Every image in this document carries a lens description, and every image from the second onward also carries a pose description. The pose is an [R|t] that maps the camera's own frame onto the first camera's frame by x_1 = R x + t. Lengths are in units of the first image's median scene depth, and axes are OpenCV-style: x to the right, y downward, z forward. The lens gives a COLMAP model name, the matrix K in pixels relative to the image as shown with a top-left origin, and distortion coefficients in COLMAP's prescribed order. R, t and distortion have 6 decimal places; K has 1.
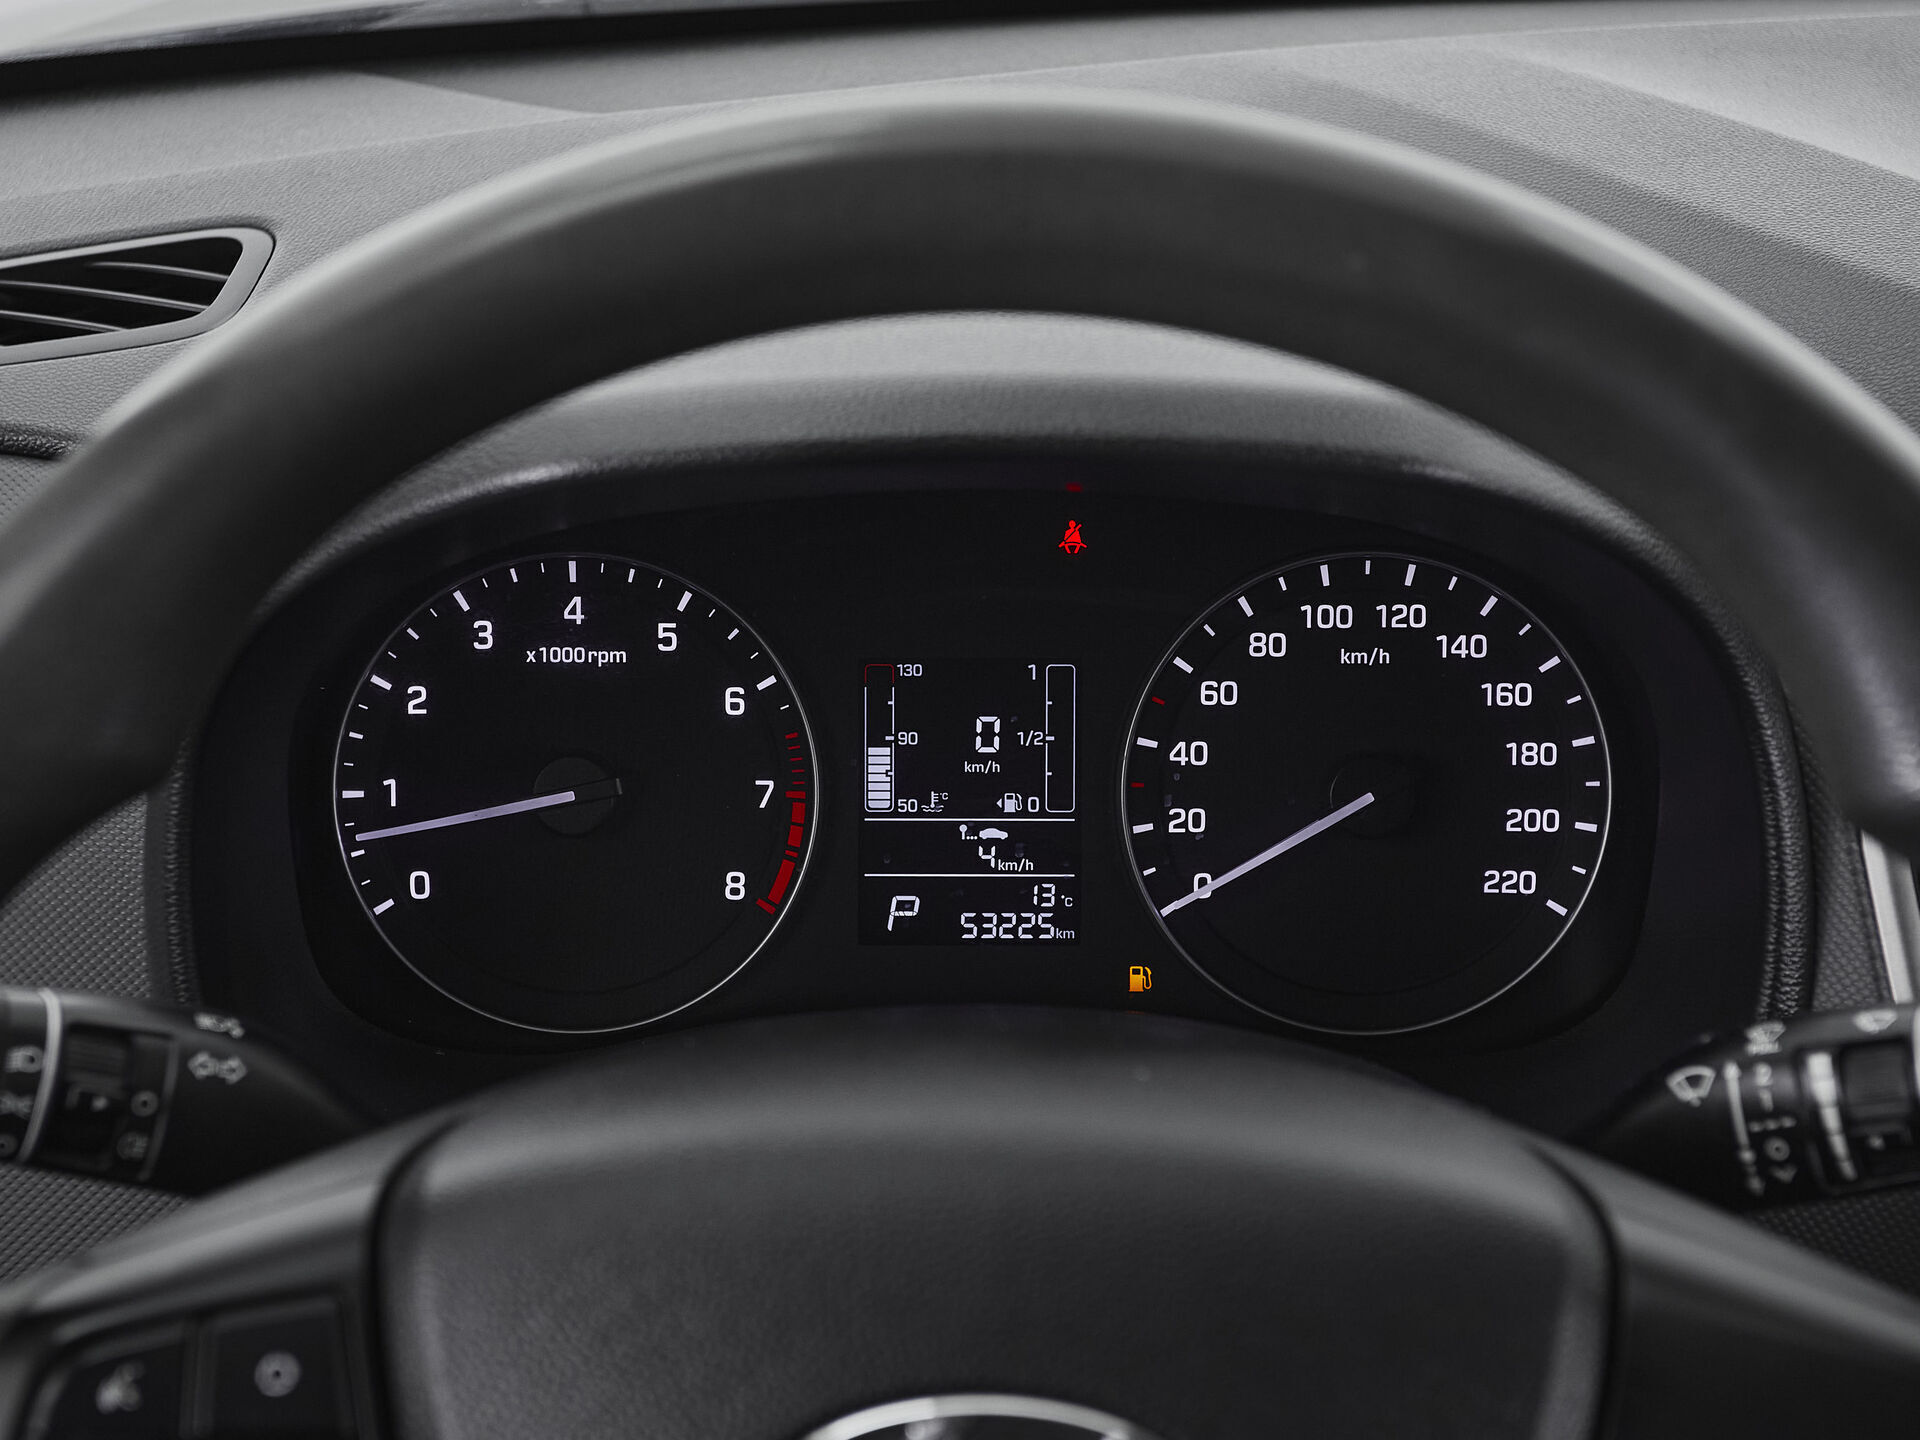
lens RADIAL K [[3325.7, 0, 943.2], [0, 3325.7, 720.2], [0, 0, 1]] dist [-0.103876, 0.000000]
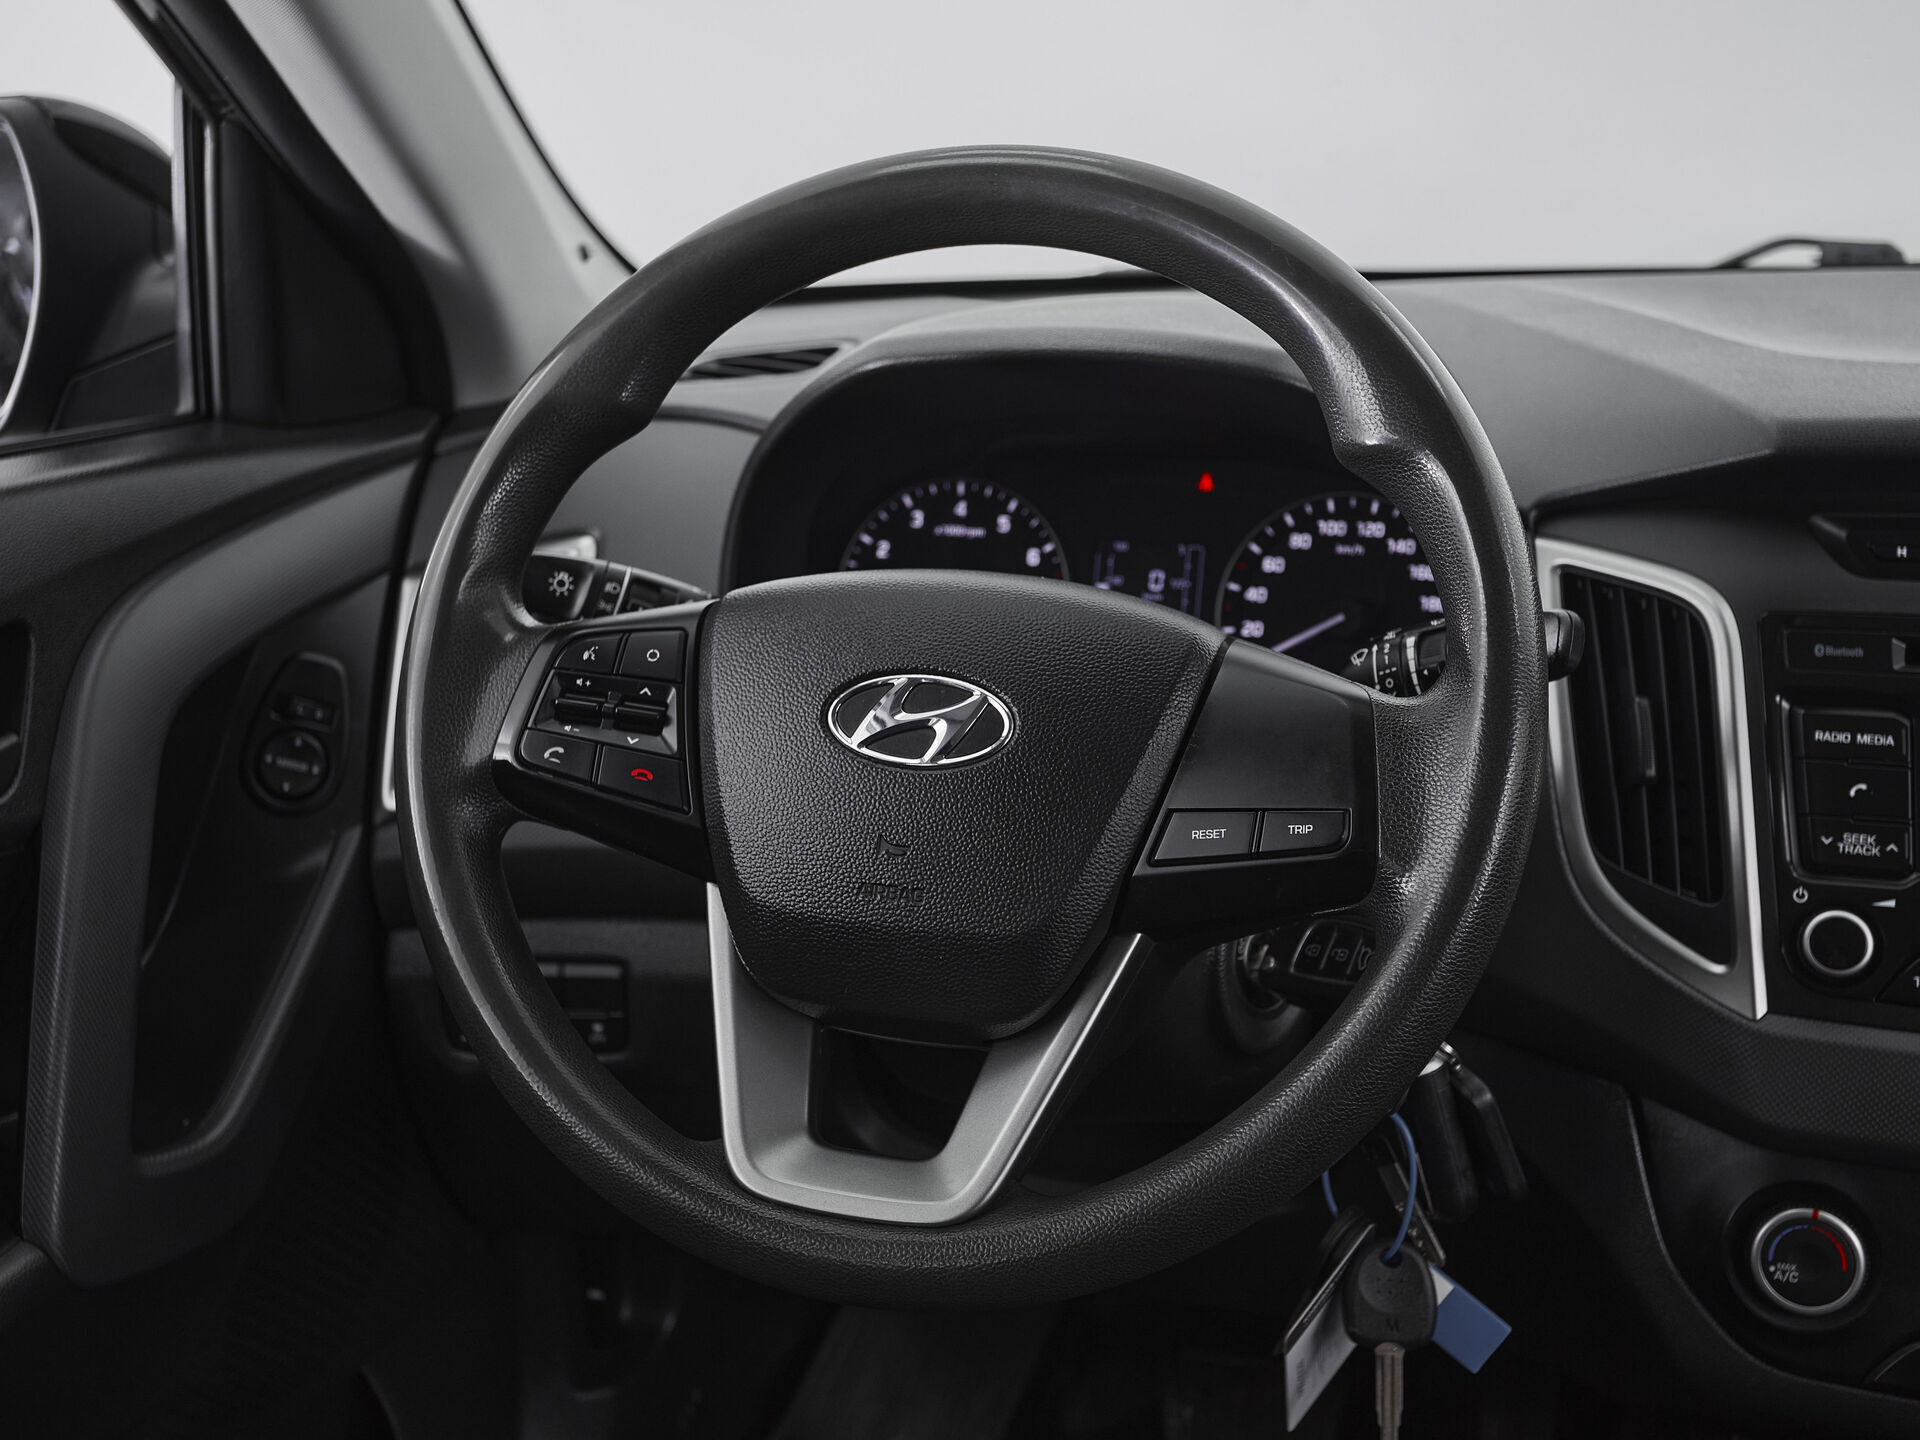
lens RADIAL K [[2244.4, 0, 958.2], [0, 2244.4, 730.3], [0, 0, 1]] dist [0.004817, 0.000000]
pose [[0.955588, 0.068576, -0.286616, 0.291077], [-0.099934, 0.990329, -0.096236, 0.233954], [0.277244, 0.120605, 0.953200, -0.295876]]
